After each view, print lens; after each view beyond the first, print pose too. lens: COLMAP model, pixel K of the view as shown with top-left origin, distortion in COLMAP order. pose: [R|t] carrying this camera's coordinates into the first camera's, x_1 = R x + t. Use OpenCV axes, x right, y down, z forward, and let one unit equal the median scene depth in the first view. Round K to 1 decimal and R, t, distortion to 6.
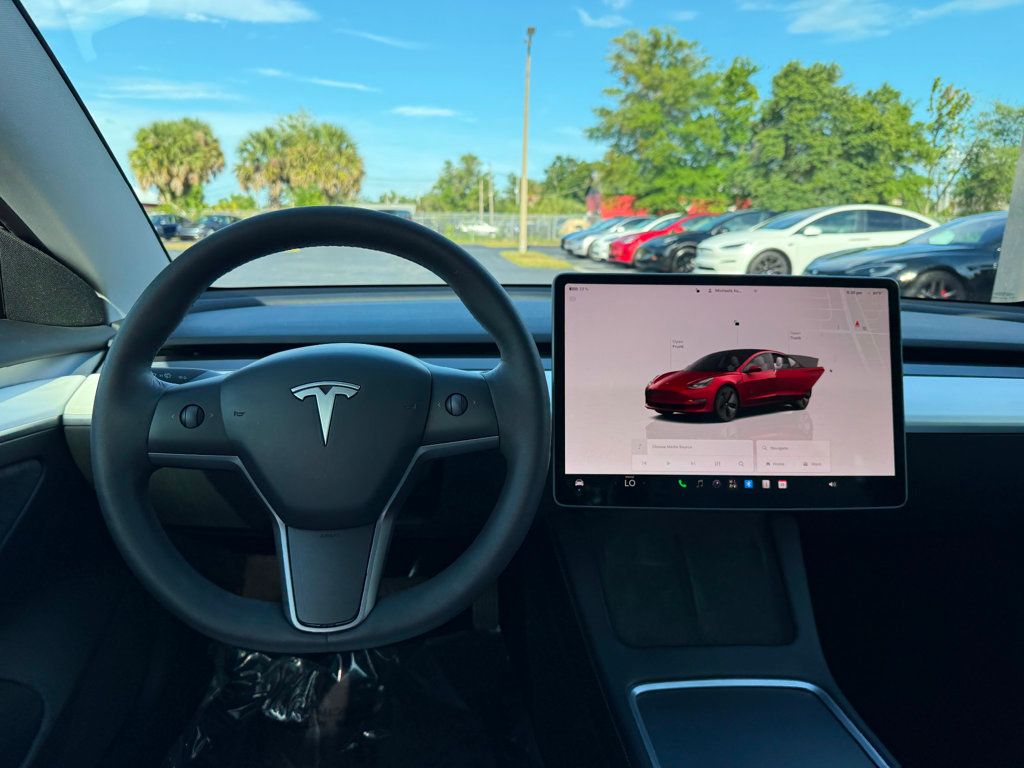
lens RADIAL K [[695.0, 0, 501.3], [0, 695.0, 394.4], [0, 0, 1]] dist [0.017005, -0.028987]
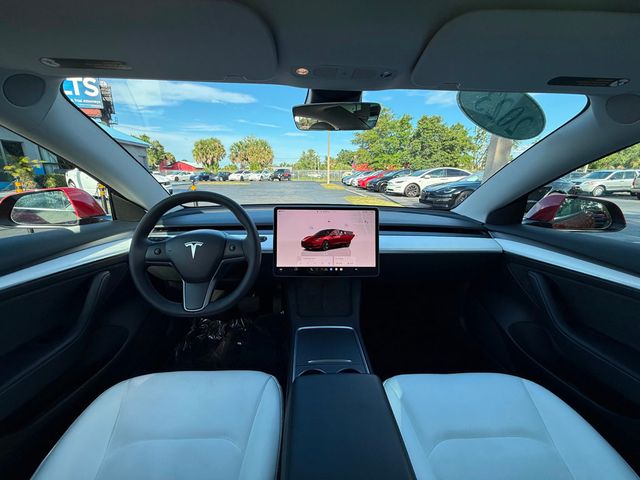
lens RADIAL K [[241.3, 0, 319.4], [0, 241.3, 244.2], [0, 0, 1]] dist [-0.000566, 0.000393]
pose [[0.999818, -0.002572, -0.018913, 0.317313], [0.003405, 0.999021, 0.044106, -0.044881], [0.018781, -0.044163, 0.998848, -0.167909]]
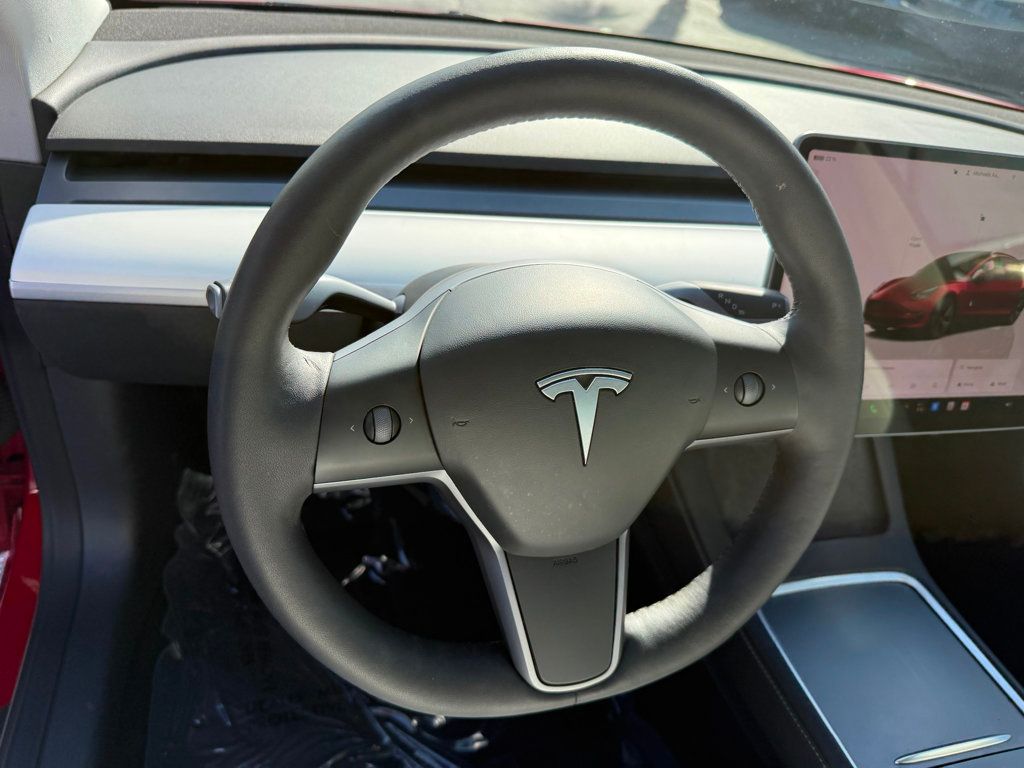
lens RADIAL K [[695.0, 0, 515.3], [0, 695.0, 381.7], [0, 0, 1]] dist [0.017005, -0.028987]
pose [[0.973583, 0.000882, 0.228334, -0.360630], [-0.095788, 0.909323, 0.404914, -0.204644], [-0.207272, -0.416089, 0.885386, 0.339576]]
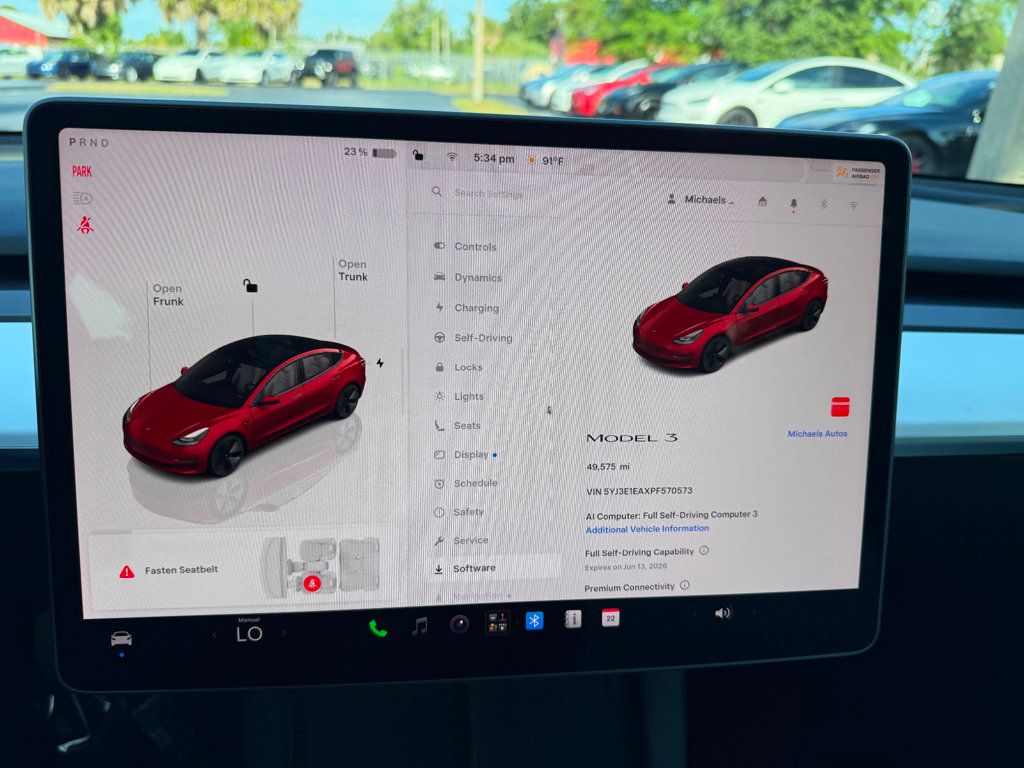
lens RADIAL K [[695.0, 0, 510.5], [0, 695.0, 388.3], [0, 0, 1]] dist [0.017005, -0.028987]
pose [[0.997724, -0.001501, 0.067410, 0.308599], [-0.010956, 0.982858, 0.184038, -0.094790], [-0.066531, -0.184358, 0.980605, 0.593638]]
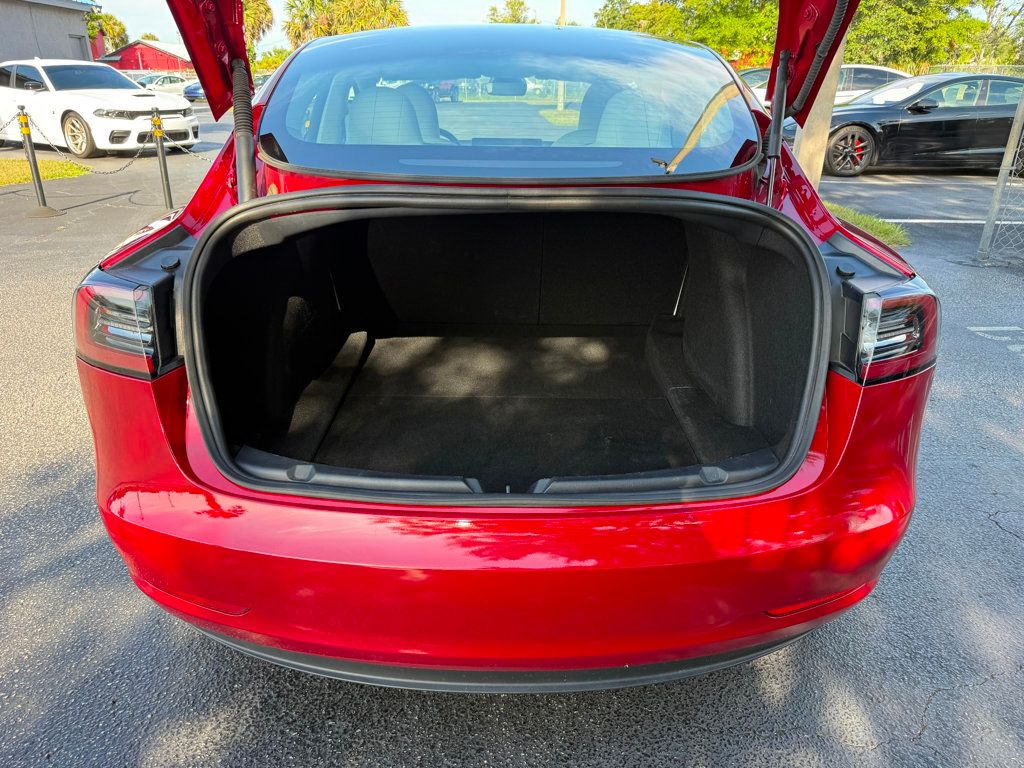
lens RADIAL K [[695.0, 0, 517.0], [0, 695.0, 387.8], [0, 0, 1]] dist [0.017005, -0.028987]
pose [[0.998736, 0.002880, -0.050176, 0.404258], [0.006354, 0.983111, 0.182901, 0.495508], [0.049856, -0.182989, 0.981850, -3.262518]]
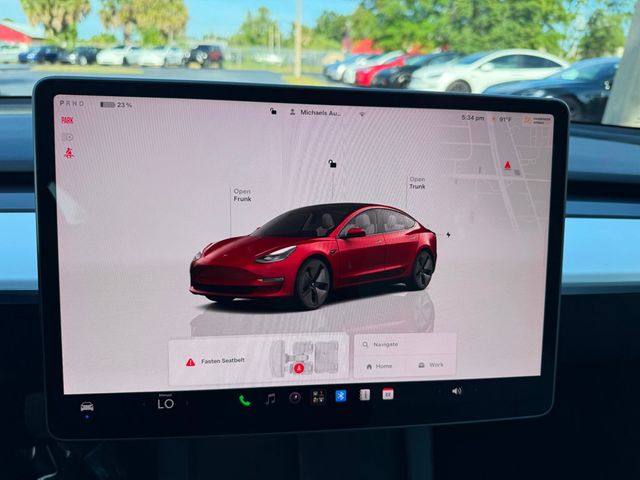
lens RADIAL K [[434.4, 0, 317.2], [0, 434.4, 245.6], [0, 0, 1]] dist [0.017005, -0.028987]
pose [[0.997830, -0.001393, 0.065825, 0.299877], [-0.009423, 0.986463, 0.163712, -0.094065], [-0.065161, -0.163977, 0.984310, 0.585273]]
